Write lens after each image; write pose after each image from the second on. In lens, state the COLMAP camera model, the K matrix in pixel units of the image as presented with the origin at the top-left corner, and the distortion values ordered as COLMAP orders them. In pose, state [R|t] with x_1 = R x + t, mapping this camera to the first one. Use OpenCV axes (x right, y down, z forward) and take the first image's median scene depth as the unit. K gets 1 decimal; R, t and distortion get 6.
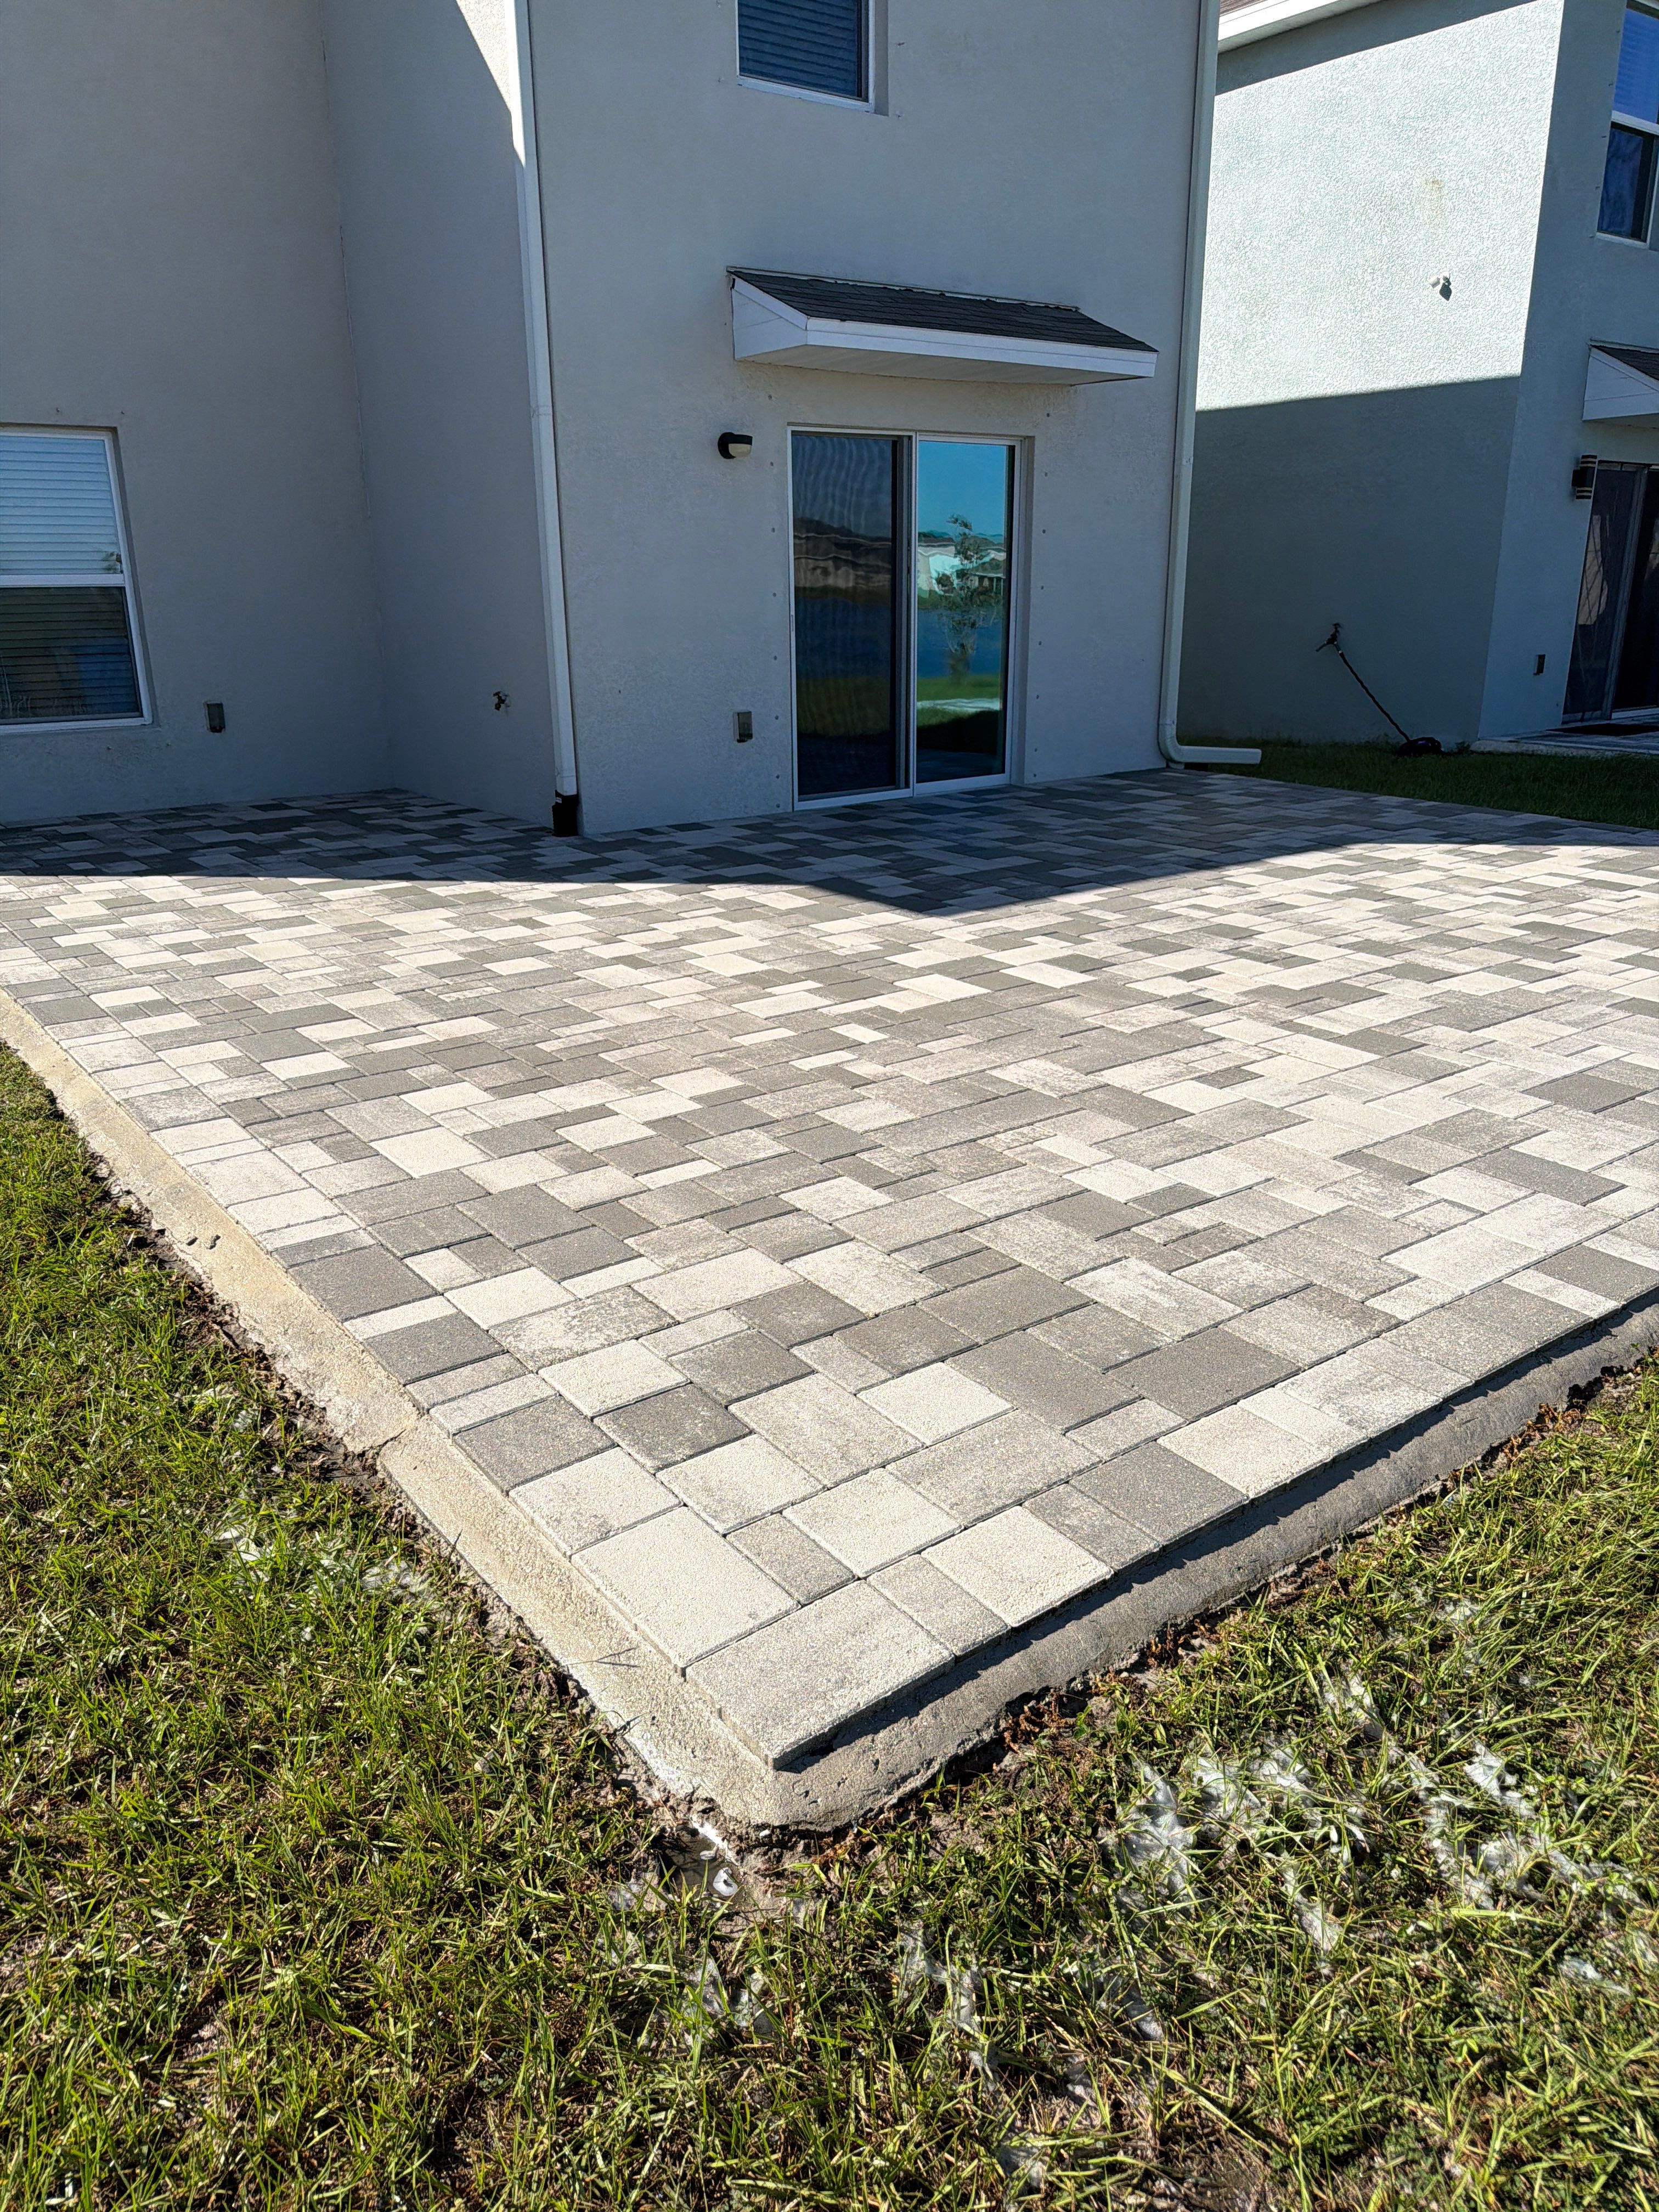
lens RADIAL K [[1540.3, 0, 820.1], [0, 1540.3, 1112.9], [0, 0, 1]] dist [0.191756, -0.434828]
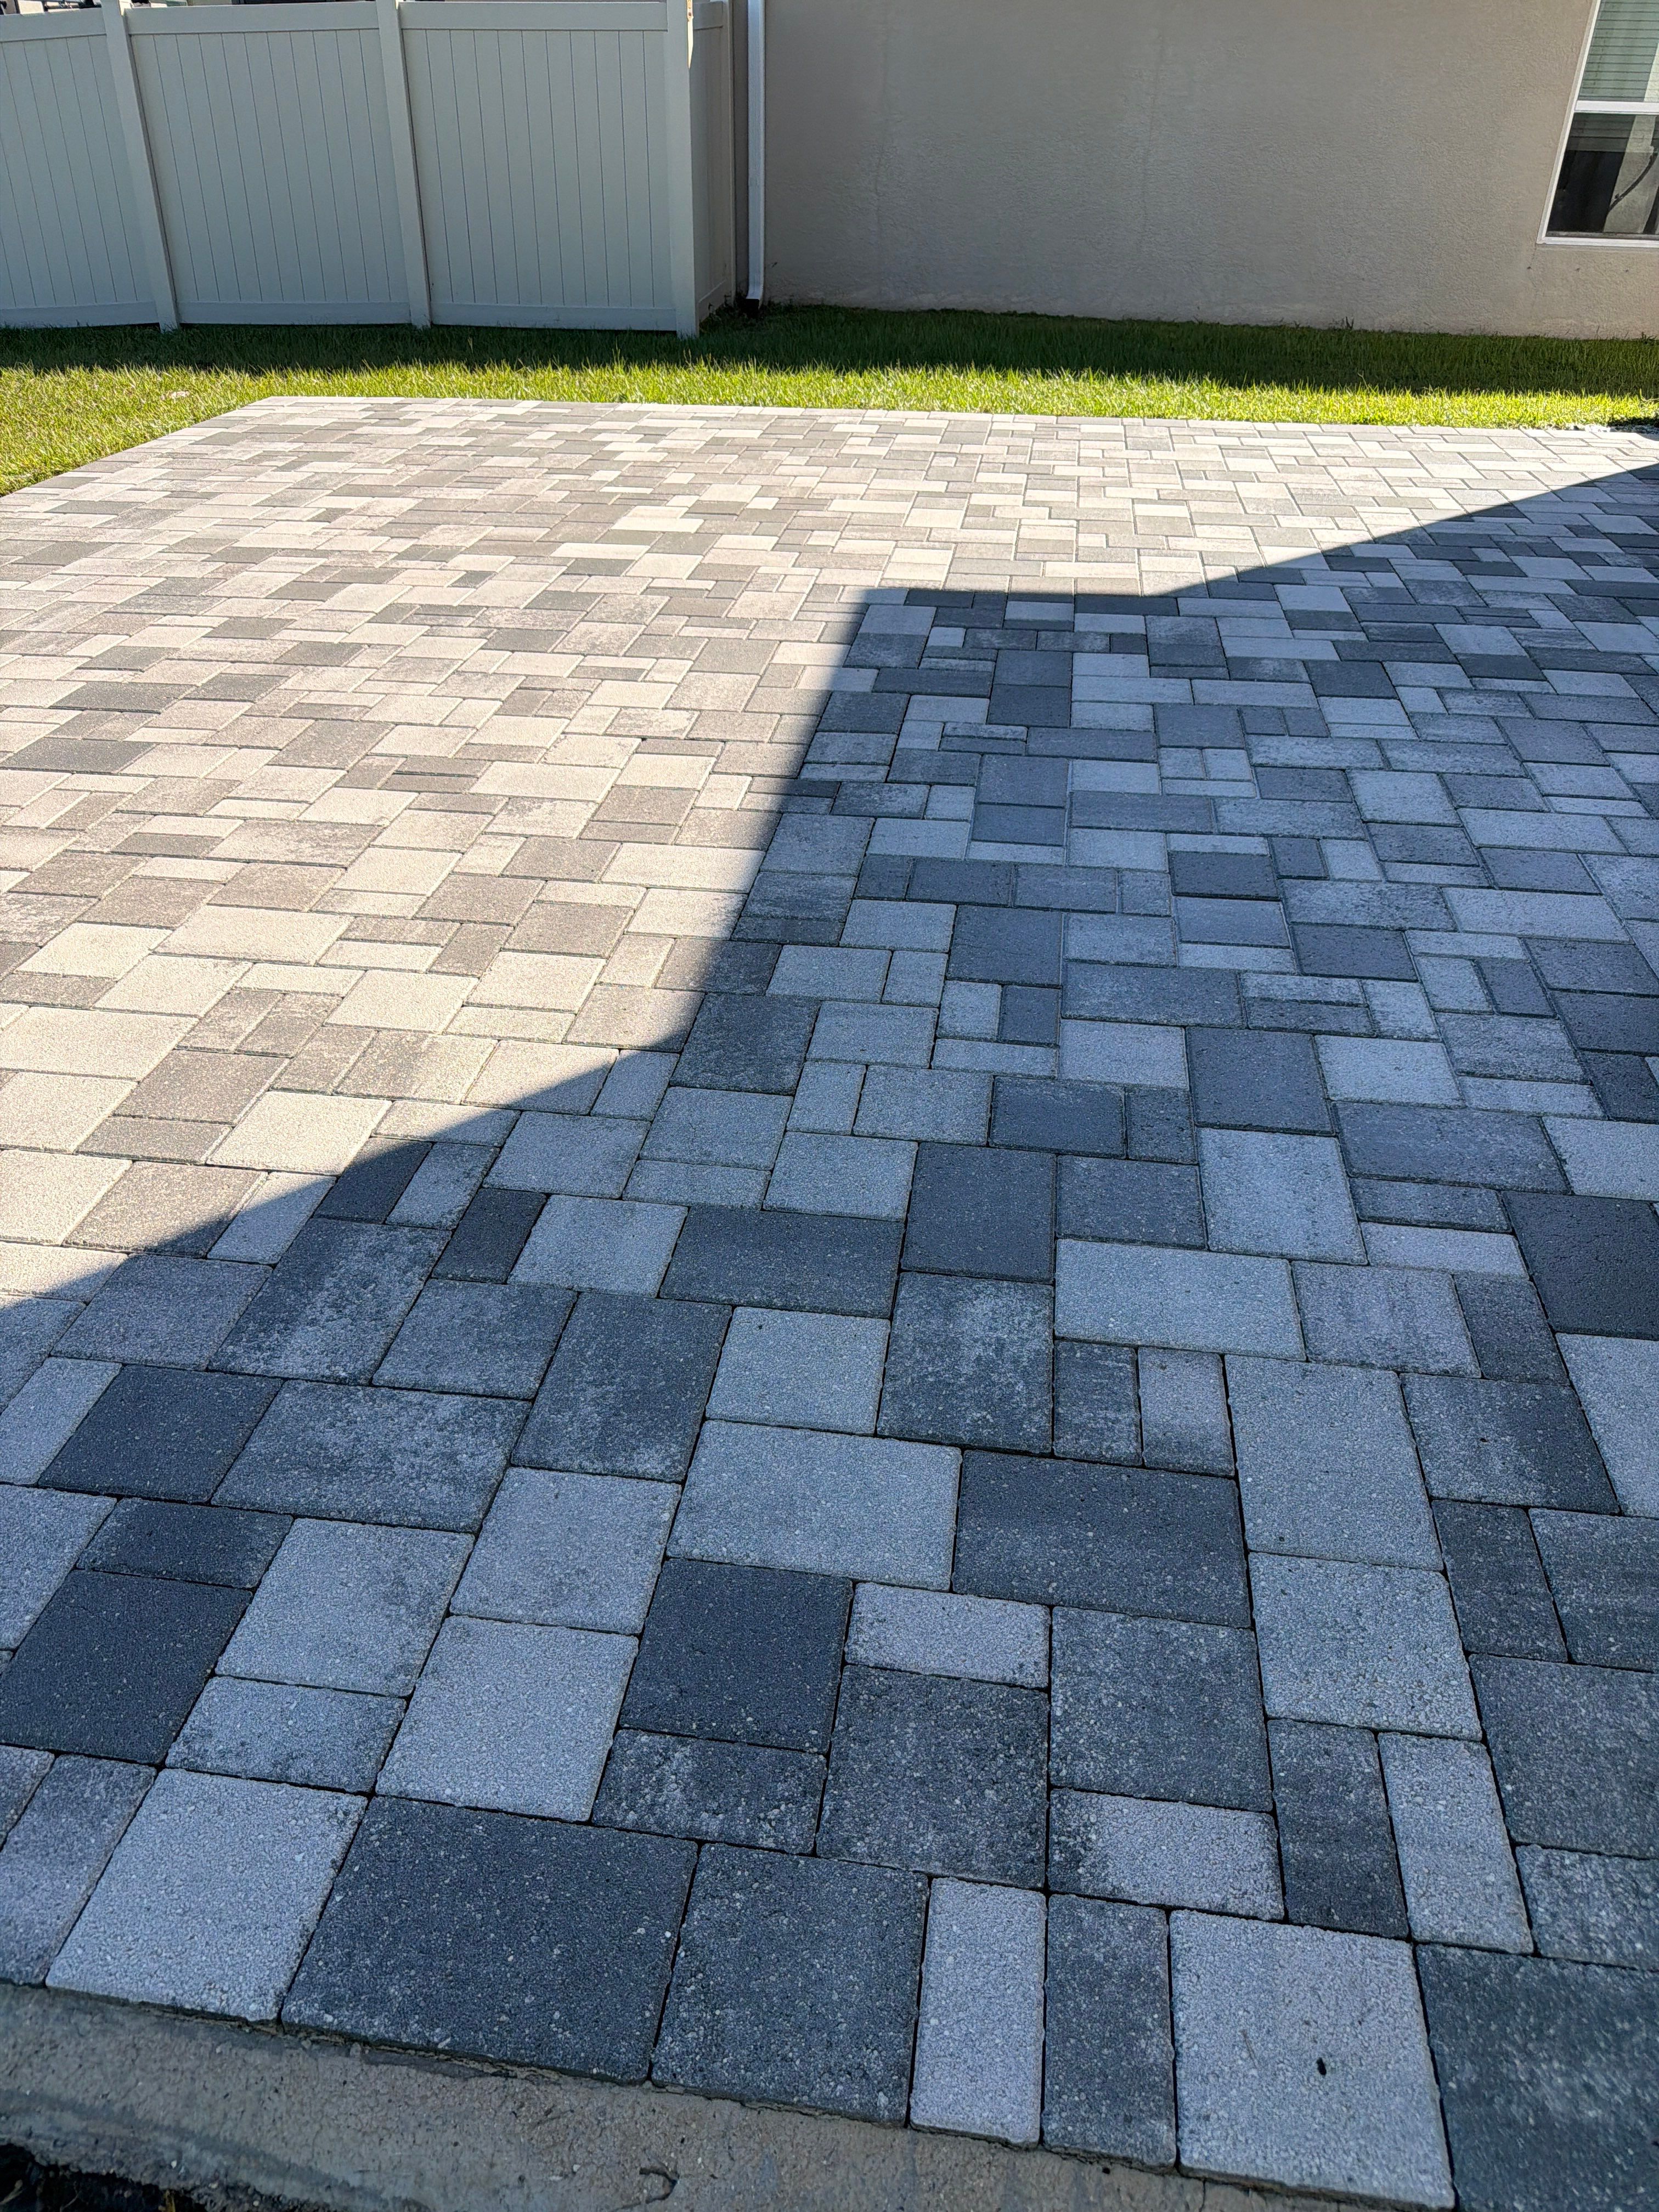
lens RADIAL K [[1535.5, 0, 835.6], [0, 1535.5, 1123.4], [0, 0, 1]] dist [0.178705, -0.384856]
pose [[-0.699405, 0.392170, -0.597524, 0.986551], [-0.242371, 0.656343, 0.714472, -0.753957], [0.672375, 0.644528, -0.363999, 2.181799]]
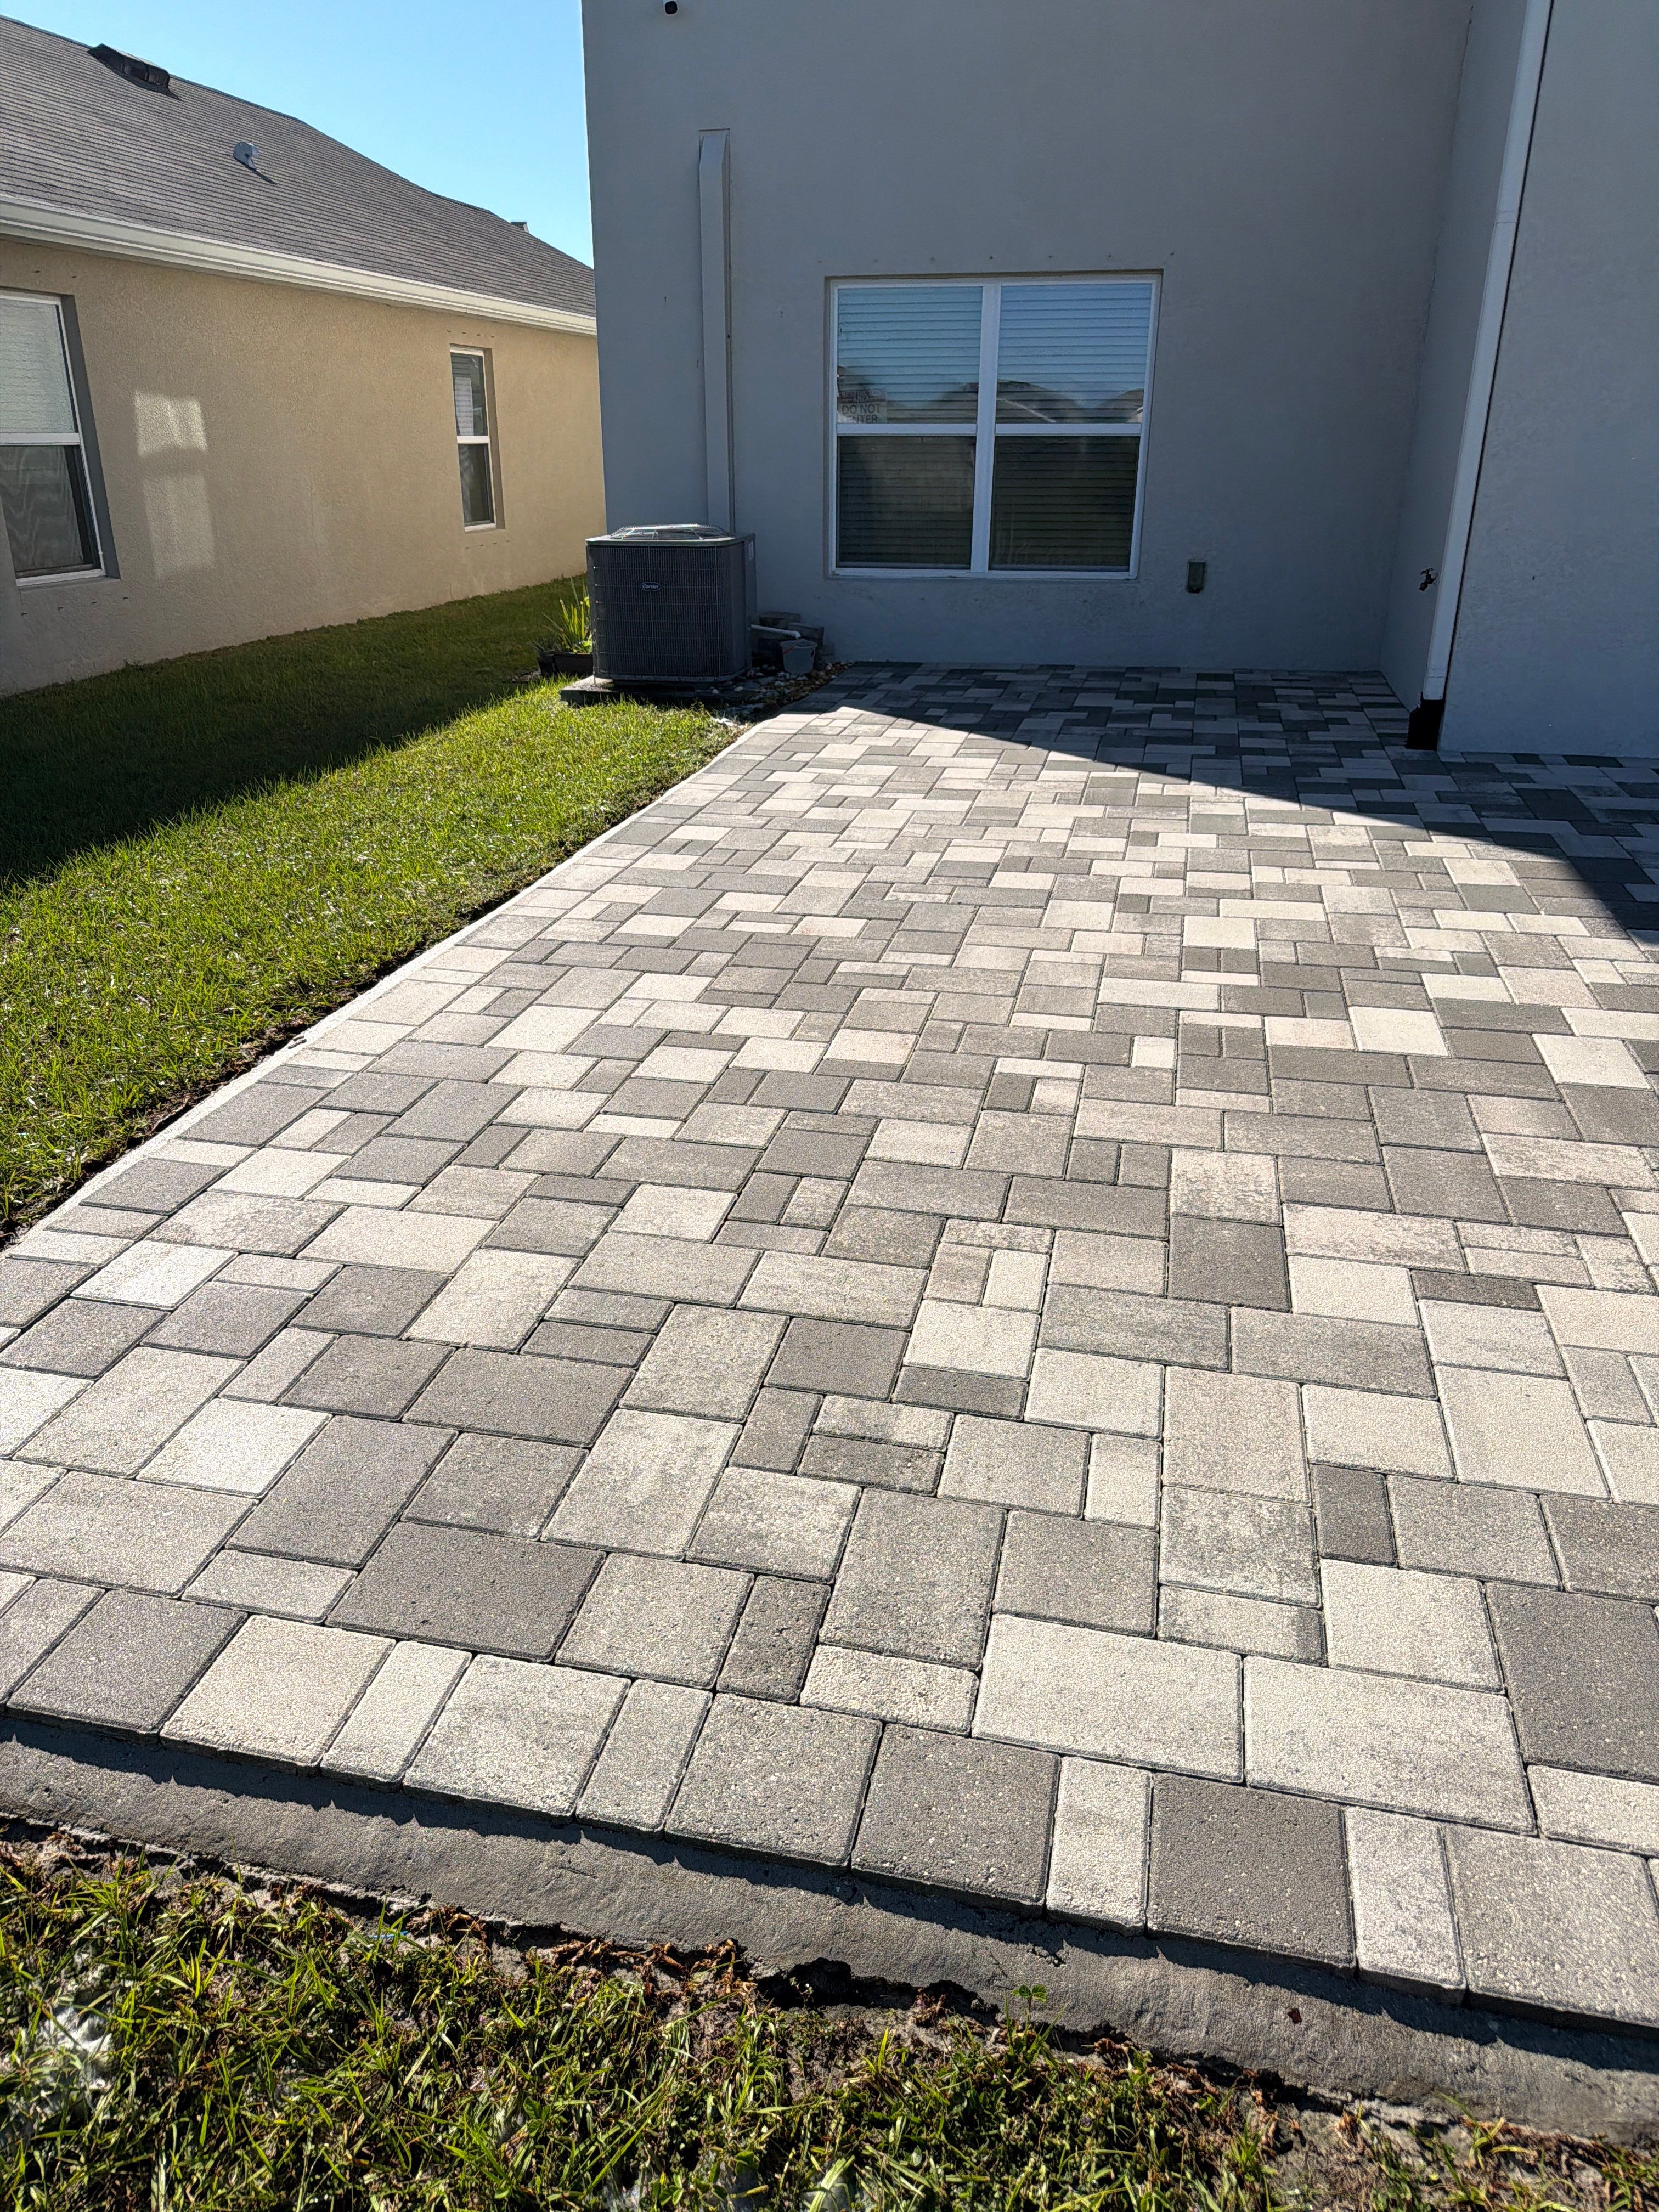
lens RADIAL K [[1537.9, 0, 806.4], [0, 1537.9, 1120.4], [0, 0, 1]] dist [0.097785, -0.172568]
pose [[0.642394, 0.318801, -0.696919, 0.522889], [-0.252811, 0.946620, 0.199994, -0.147944], [0.723476, 0.047714, 0.688699, 0.410849]]
